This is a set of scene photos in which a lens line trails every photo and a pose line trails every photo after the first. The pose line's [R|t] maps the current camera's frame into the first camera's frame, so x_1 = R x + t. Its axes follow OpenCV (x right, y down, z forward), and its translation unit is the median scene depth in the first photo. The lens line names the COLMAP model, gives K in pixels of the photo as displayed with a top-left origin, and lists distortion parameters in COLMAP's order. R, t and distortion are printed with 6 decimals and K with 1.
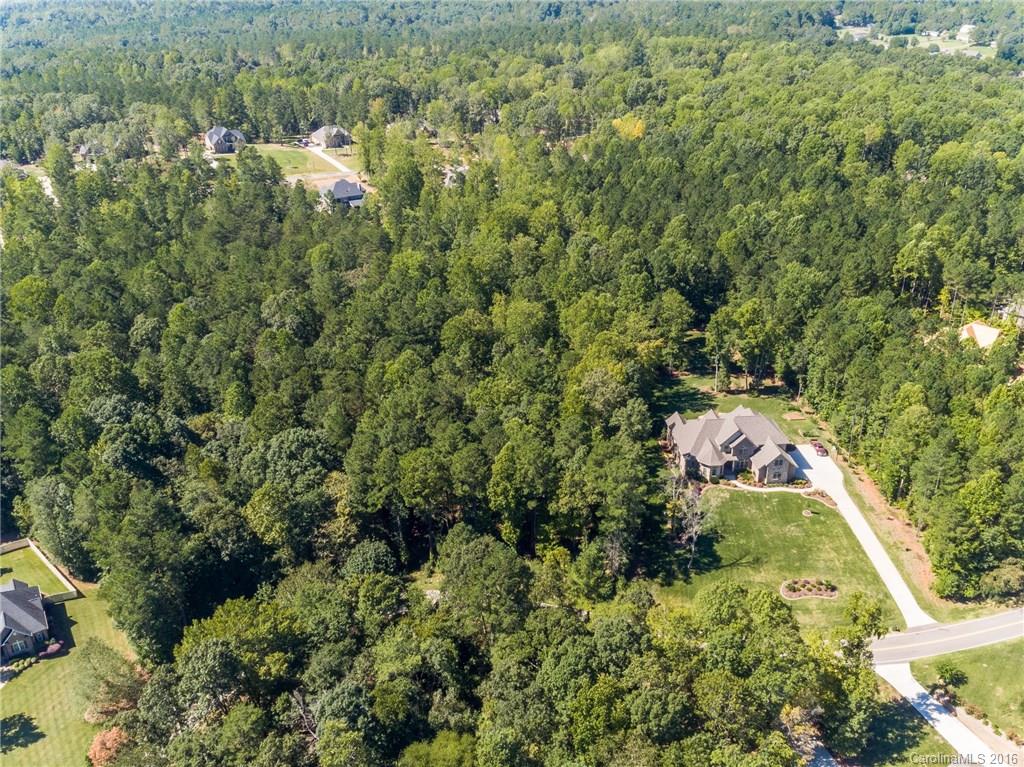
lens RADIAL K [[863.0, 0, 513.2], [0, 863.0, 387.9], [0, 0, 1]] dist [0.314805, -0.513114]
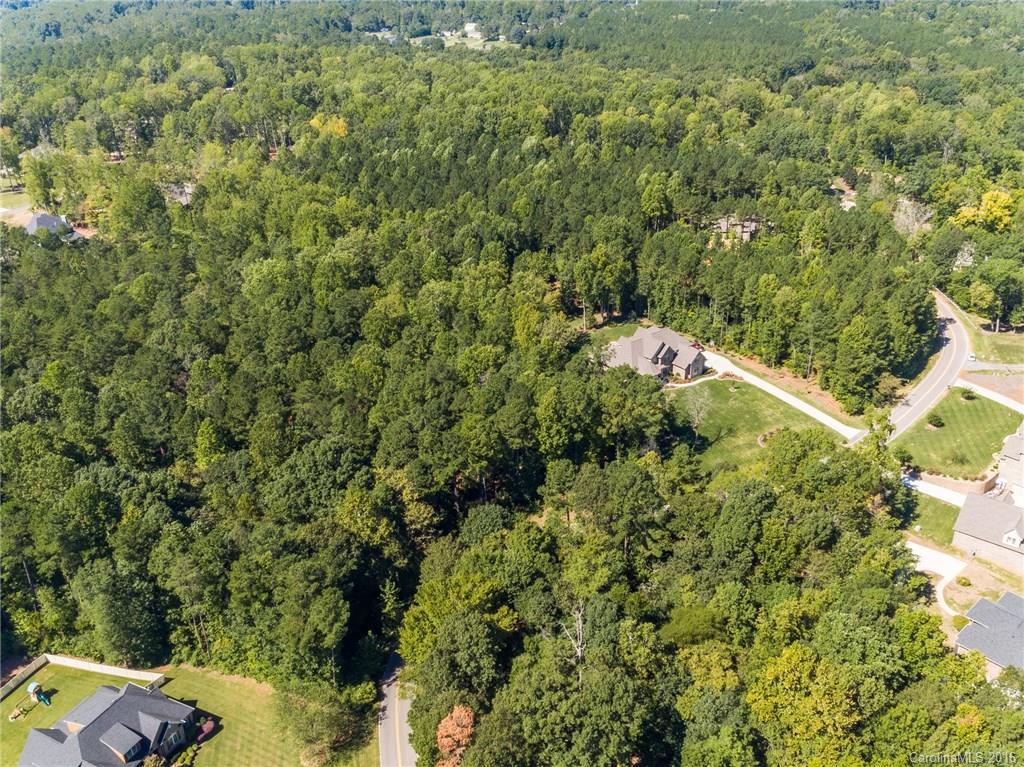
lens RADIAL K [[863.0, 0, 513.2], [0, 863.0, 387.9], [0, 0, 1]] dist [0.314805, -0.513114]
pose [[0.845682, -0.245829, 0.473699, -0.509504], [0.251816, 0.966380, 0.051949, -0.005826], [-0.470544, 0.075353, 0.879153, 0.041586]]
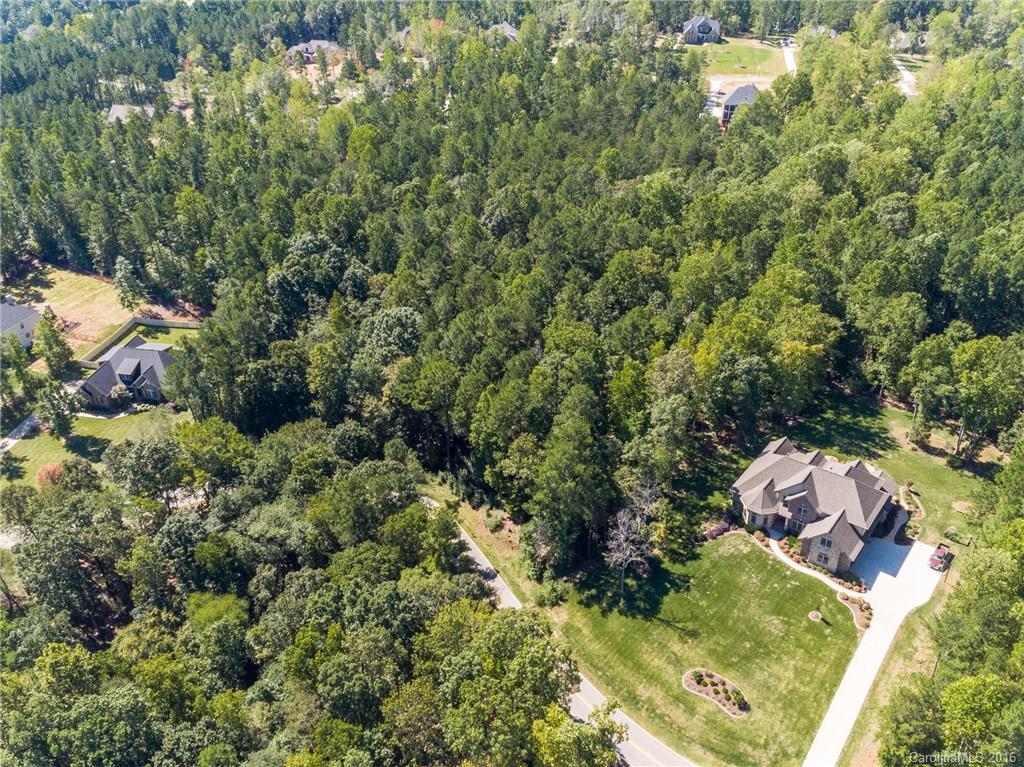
lens RADIAL K [[863.0, 0, 513.2], [0, 863.0, 387.9], [0, 0, 1]] dist [0.314805, -0.513114]
pose [[0.751511, 0.353700, -0.556891, 0.474119], [-0.292810, 0.935260, 0.198874, -0.110961], [0.591180, 0.013607, 0.806425, 0.230243]]
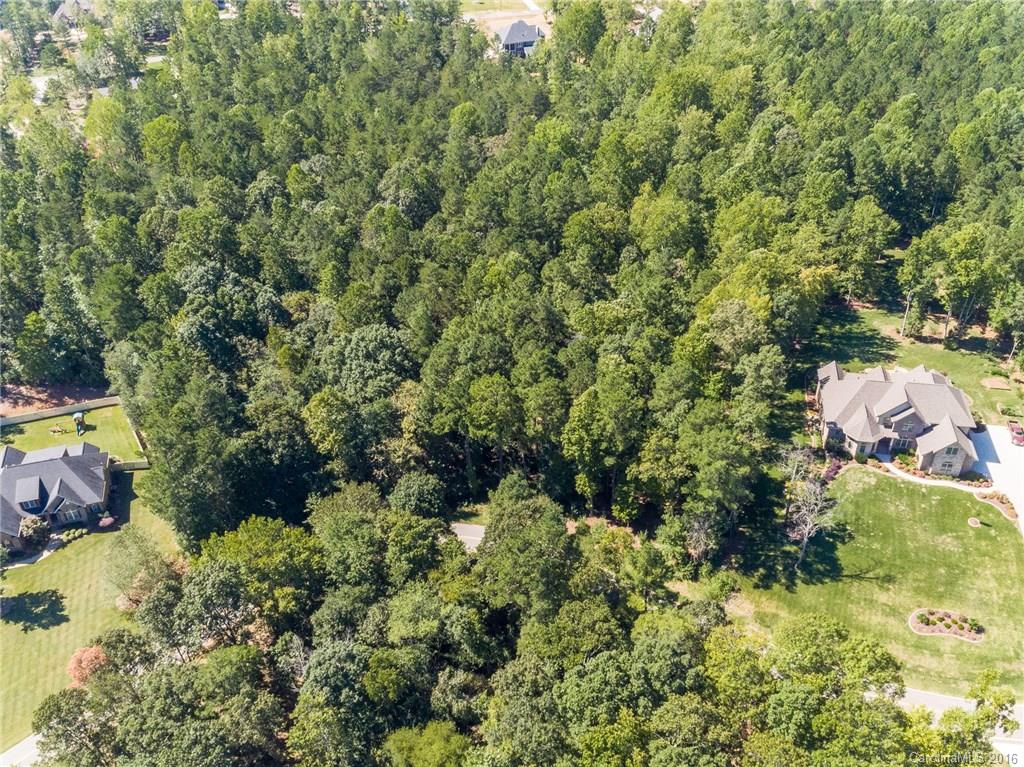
lens RADIAL K [[863.0, 0, 513.2], [0, 863.0, 387.9], [0, 0, 1]] dist [0.314805, -0.513114]
pose [[0.965227, 0.149035, -0.214767, 0.090822], [-0.111681, 0.977911, 0.176684, -0.065857], [0.236356, -0.146555, 0.960551, 0.160560]]
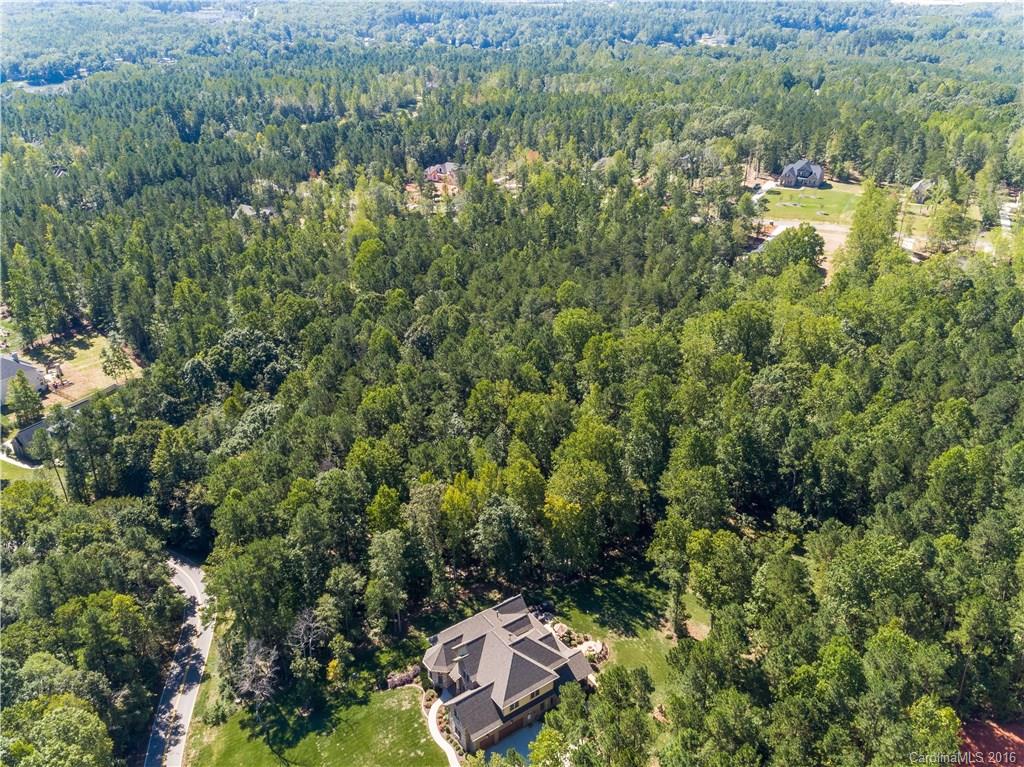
lens RADIAL K [[863.0, 0, 513.2], [0, 863.0, 387.9], [0, 0, 1]] dist [0.314805, -0.513114]
pose [[0.513862, 0.373045, -0.772517, 0.770828], [-0.381819, 0.905847, 0.183452, -0.297276], [0.768219, 0.200693, 0.607916, 0.549703]]
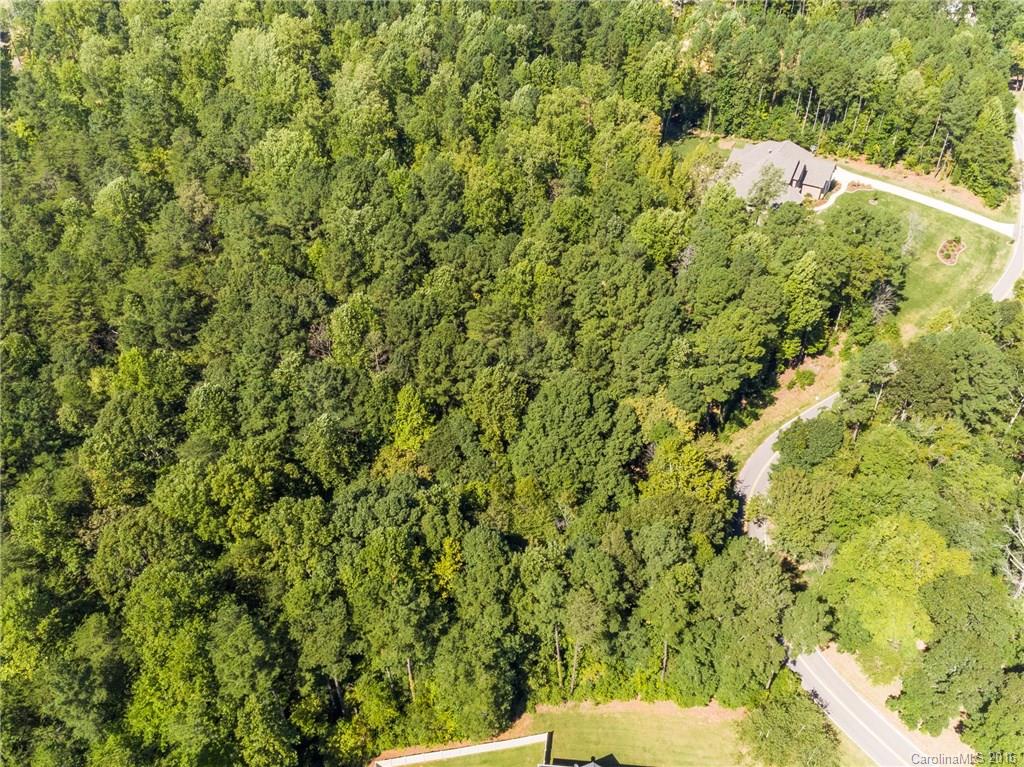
lens RADIAL K [[863.0, 0, 513.2], [0, 863.0, 387.9], [0, 0, 1]] dist [0.314805, -0.513114]
pose [[0.595509, -0.524402, 0.608581, -0.718656], [0.369570, 0.851464, 0.372058, -0.235707], [-0.713293, 0.003349, 0.700858, 0.502968]]
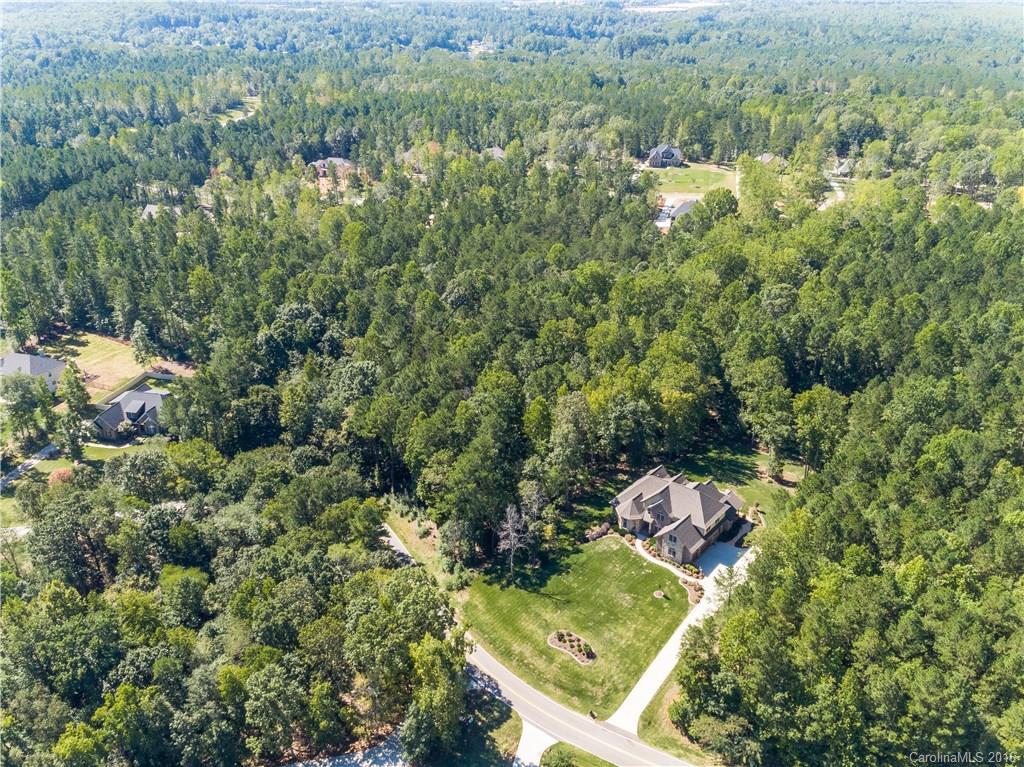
lens RADIAL K [[863.0, 0, 513.2], [0, 863.0, 387.9], [0, 0, 1]] dist [0.314805, -0.513114]
pose [[0.728521, 0.301424, -0.615143, 0.700549], [-0.316466, 0.944511, 0.088022, -0.095264], [0.607541, 0.130546, 0.783487, 0.142032]]
